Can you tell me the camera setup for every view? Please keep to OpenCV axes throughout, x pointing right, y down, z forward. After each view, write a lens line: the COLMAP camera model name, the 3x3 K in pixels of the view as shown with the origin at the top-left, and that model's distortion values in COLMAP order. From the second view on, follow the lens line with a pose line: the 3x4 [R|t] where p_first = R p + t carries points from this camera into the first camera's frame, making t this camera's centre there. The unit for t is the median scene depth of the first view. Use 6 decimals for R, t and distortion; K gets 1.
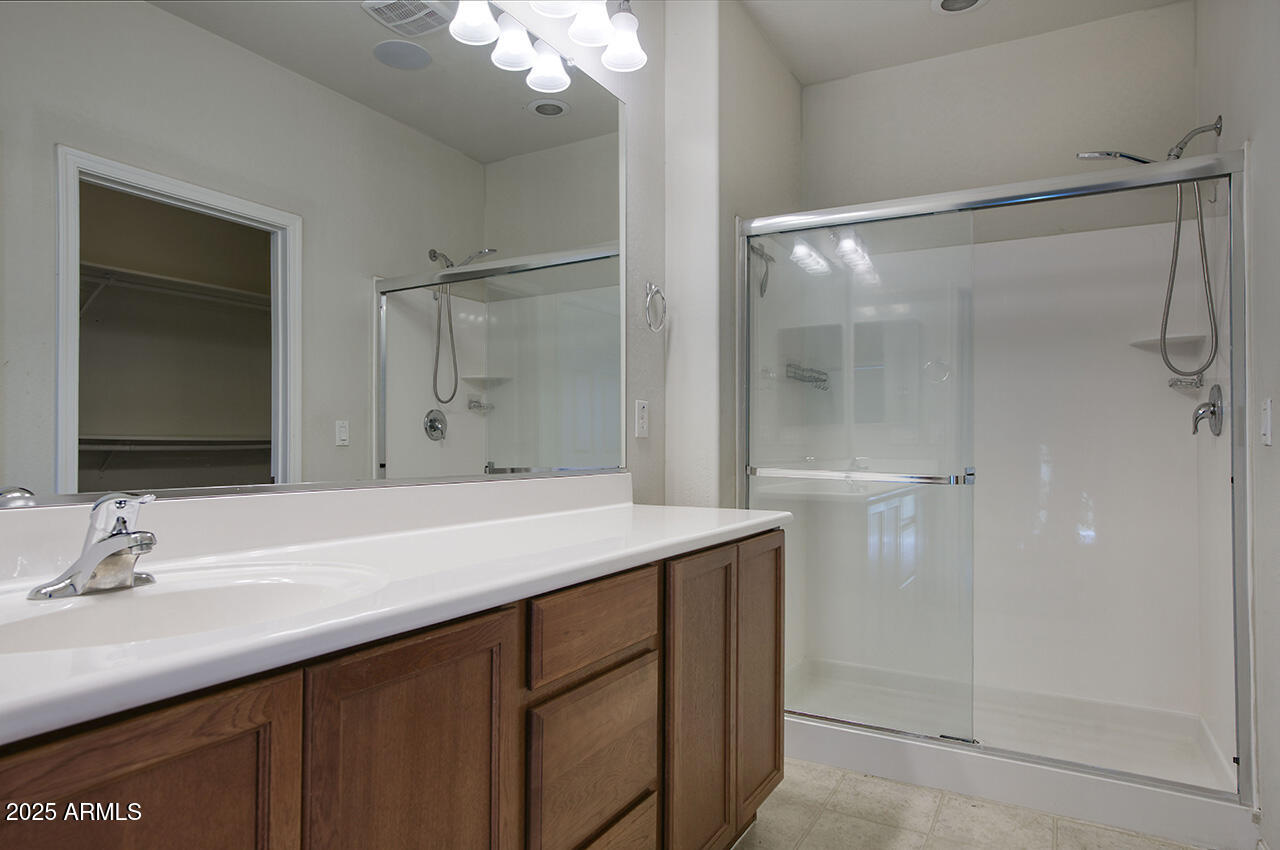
lens RADIAL K [[773.8, 0, 638.9], [0, 773.8, 428.7], [0, 0, 1]] dist [0.000566, 0.000064]
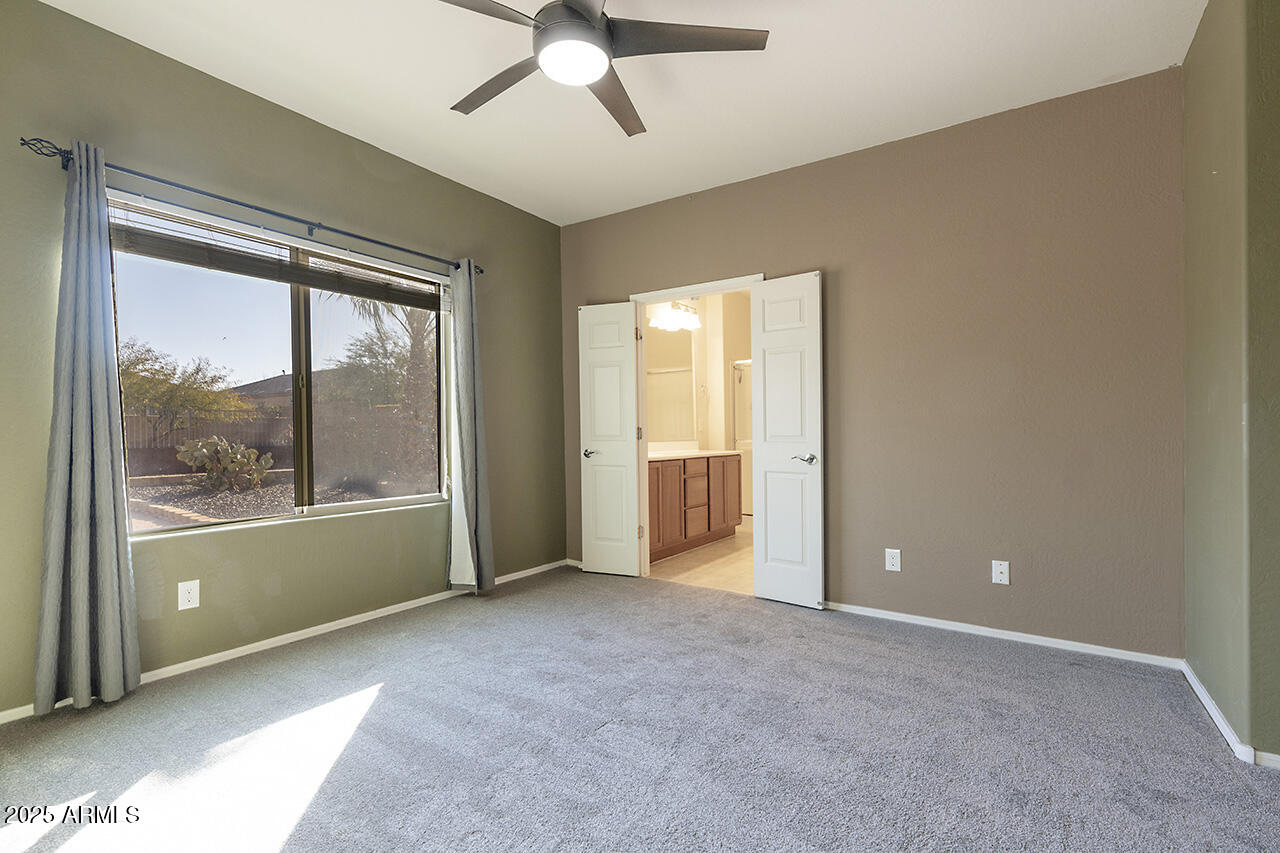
lens RADIAL K [[595.3, 0, 640.3], [0, 595.3, 431.1], [0, 0, 1]] dist [-0.003651, -0.000179]
pose [[0.996679, -0.016167, -0.079810, -0.064025], [0.017563, 0.999704, 0.016816, -0.038885], [0.079514, -0.018162, 0.996668, -1.922716]]
